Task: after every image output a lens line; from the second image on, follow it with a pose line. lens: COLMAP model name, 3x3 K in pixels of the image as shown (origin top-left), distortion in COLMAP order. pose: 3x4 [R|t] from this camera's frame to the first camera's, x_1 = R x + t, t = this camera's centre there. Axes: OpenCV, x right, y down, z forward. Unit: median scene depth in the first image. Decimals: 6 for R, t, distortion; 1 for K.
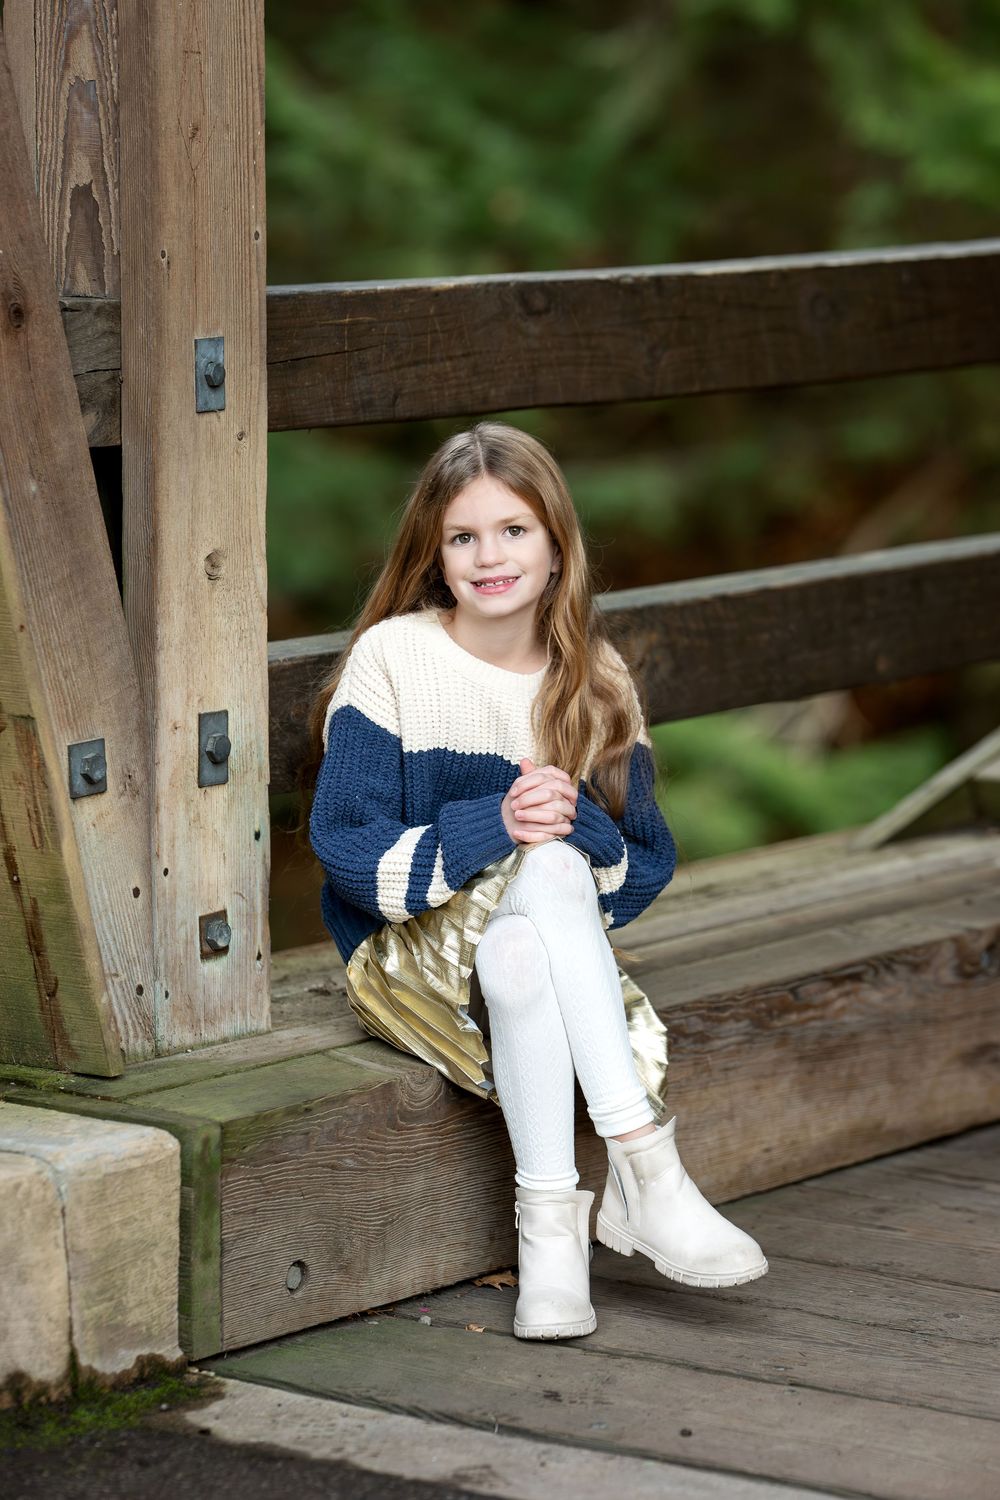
lens RADIAL K [[5696.6, 0, 476.5], [0, 5696.6, 711.0], [0, 0, 1]] dist [0.044236, -0.834389]
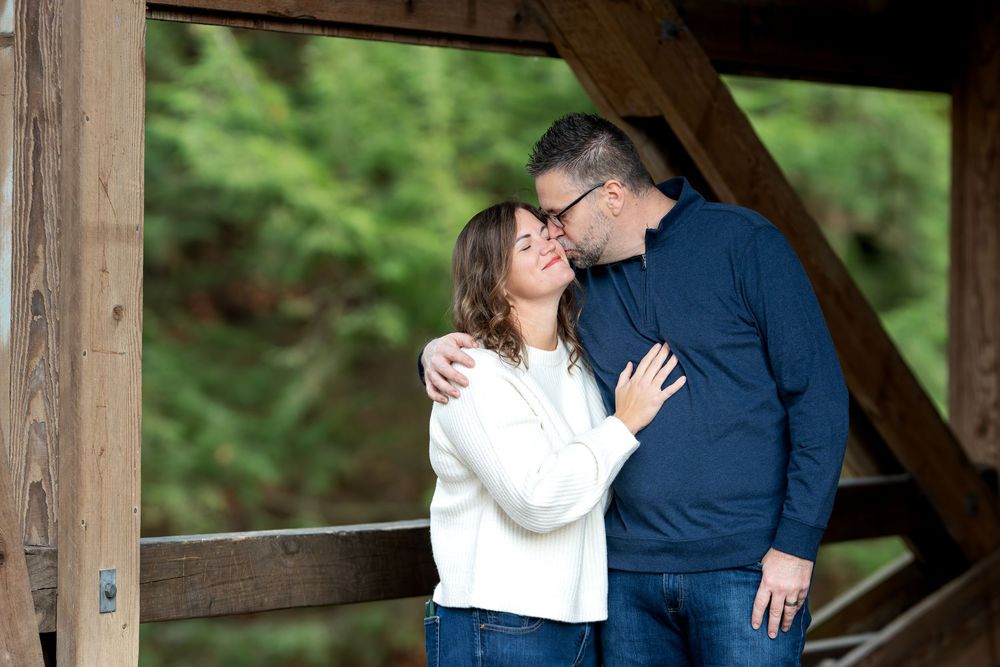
lens RADIAL K [[3797.5, 0, 500.0], [0, 3797.5, 333.5], [0, 0, 1]] dist [0.031628, -0.843746]
pose [[0.996478, 0.011833, 0.083016, -0.024127], [-0.002101, 0.993206, -0.116351, -0.002549], [-0.083829, 0.115766, 0.989733, -0.158991]]
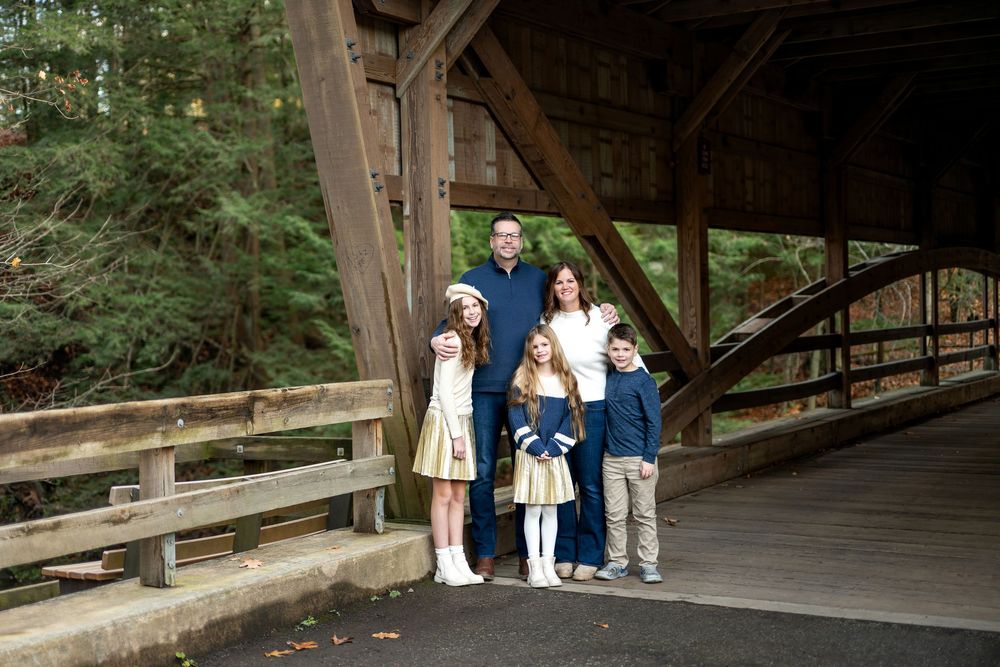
lens RADIAL K [[1403.2, 0, 489.0], [0, 1403.2, 332.3], [0, 0, 1]] dist [-0.009885, -0.000905]
pose [[0.993039, -0.024456, 0.115221, -0.155391], [0.036894, 0.993566, -0.107081, 0.030147], [-0.111861, 0.110586, 0.987551, -0.333886]]
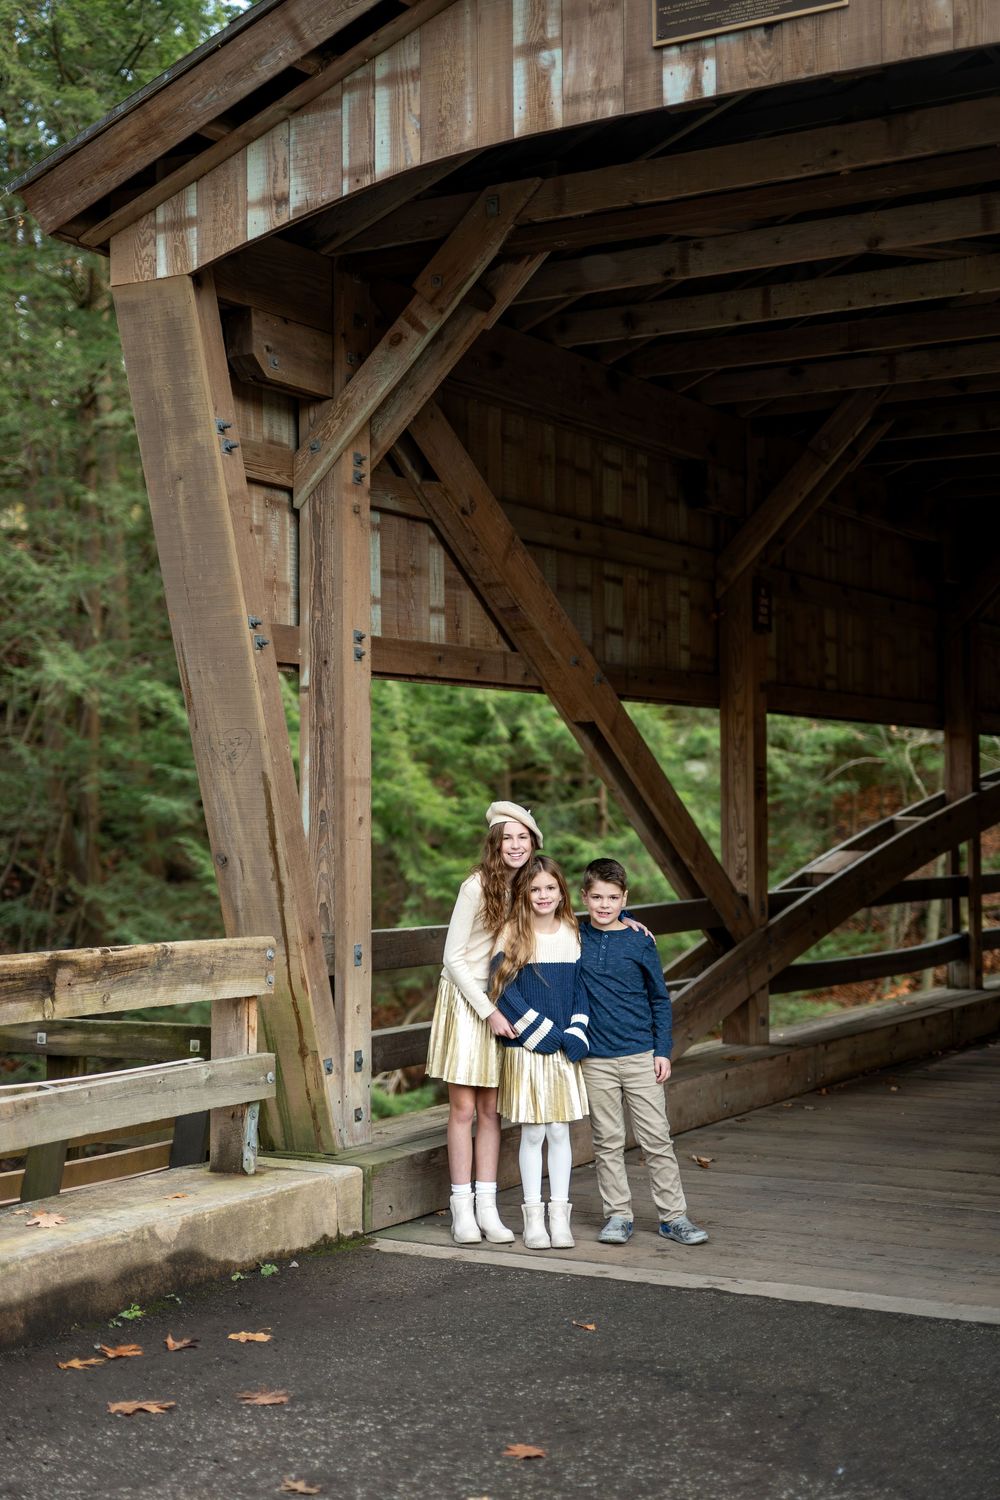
lens RADIAL K [[2104.8, 0, 488.7], [0, 2104.8, 744.6], [0, 0, 1]] dist [-0.009885, -0.000905]
pose [[0.991009, 0.001907, 0.133780, -0.138928], [0.019843, 0.986746, -0.161056, 0.024361], [-0.132314, 0.162262, 0.977836, -0.316464]]
